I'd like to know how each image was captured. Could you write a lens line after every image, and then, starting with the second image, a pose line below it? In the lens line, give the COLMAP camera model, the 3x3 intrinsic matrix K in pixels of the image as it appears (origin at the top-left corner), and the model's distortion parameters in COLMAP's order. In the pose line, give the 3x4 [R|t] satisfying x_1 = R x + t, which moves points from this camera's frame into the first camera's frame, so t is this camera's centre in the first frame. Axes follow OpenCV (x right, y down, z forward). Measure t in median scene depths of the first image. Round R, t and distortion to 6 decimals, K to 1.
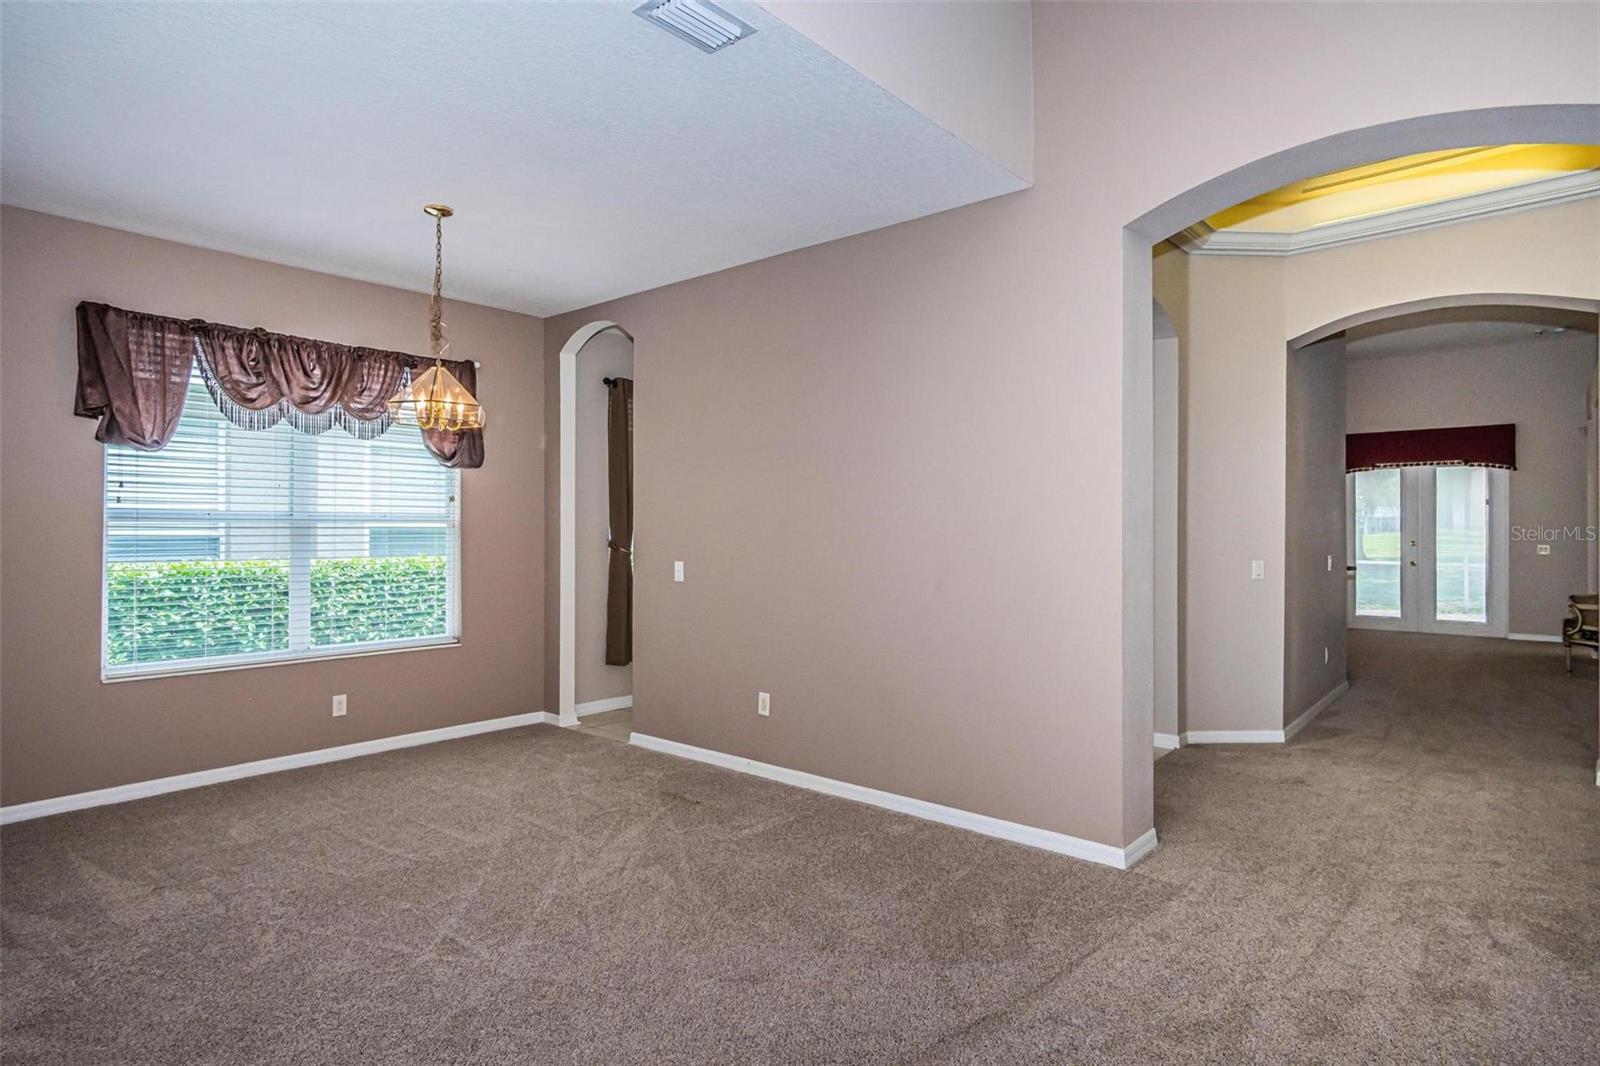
lens RADIAL K [[860.1, 0, 817.1], [0, 860.1, 534.4], [0, 0, 1]] dist [-0.012603, -0.002675]
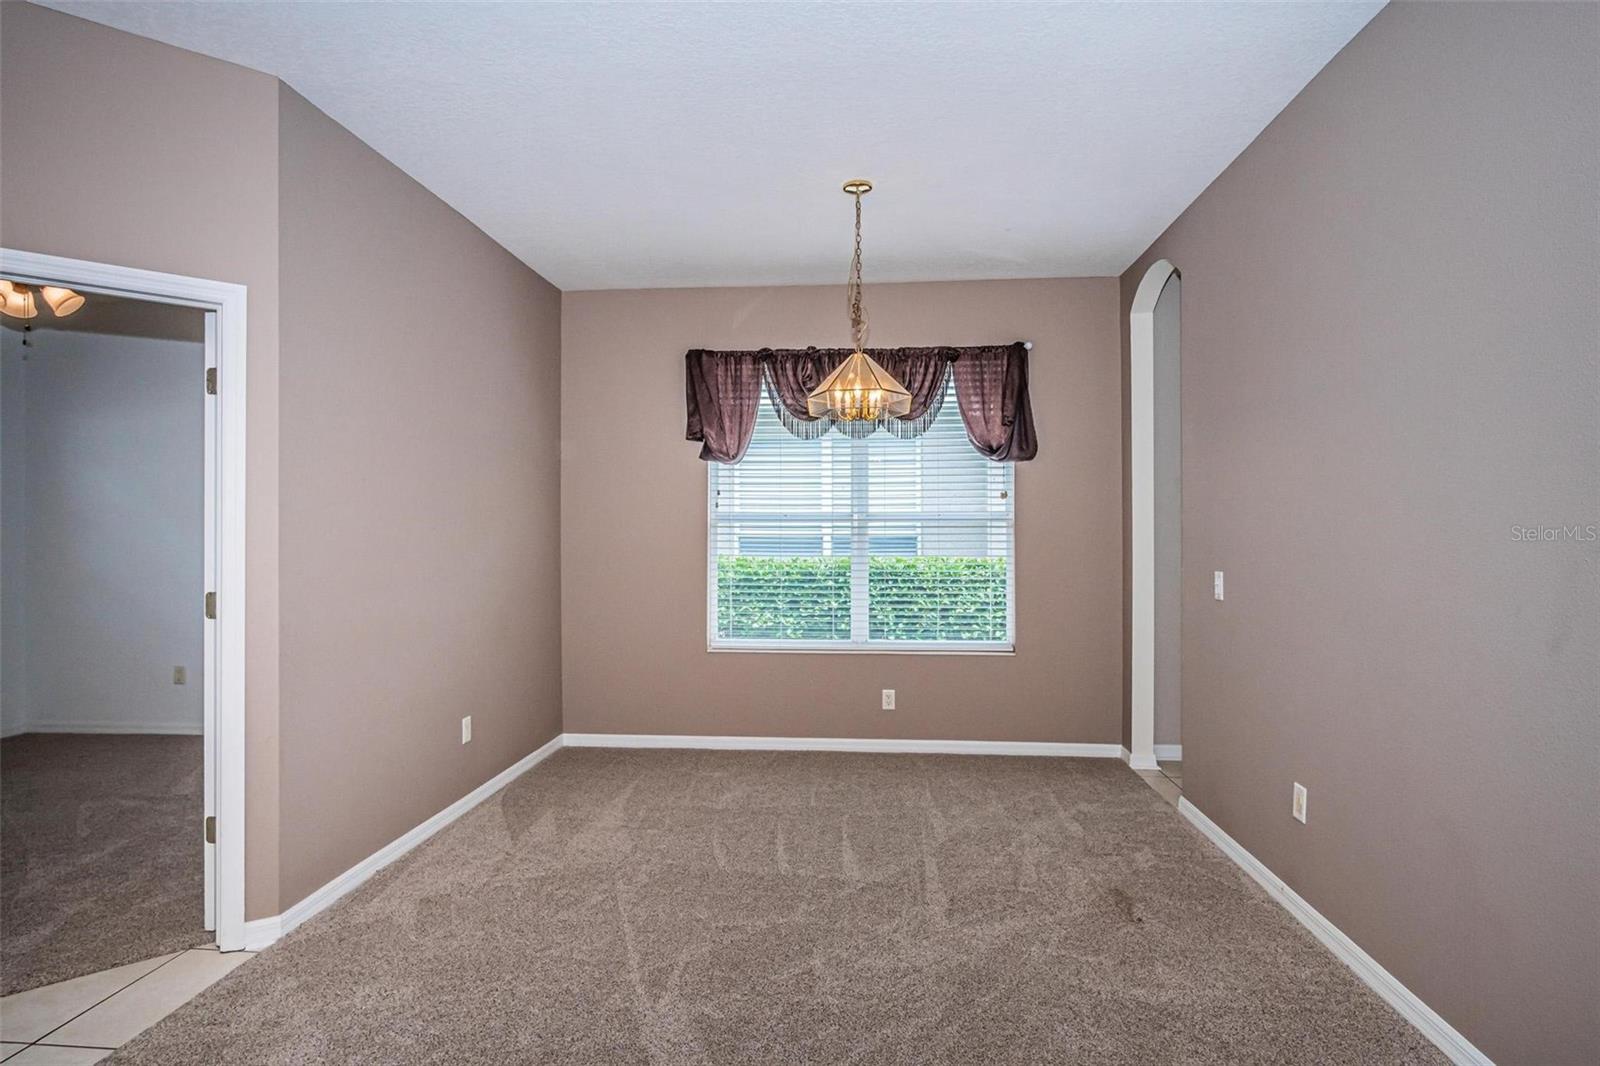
lens RADIAL K [[860.1, 0, 799.7], [0, 860.1, 532.3], [0, 0, 1]] dist [-0.012603, -0.002675]
pose [[0.568957, -0.000480, -0.822367, 0.250237], [-0.001544, 0.999997, -0.001652, 0.000654], [0.822366, 0.002210, 0.568955, 0.348931]]
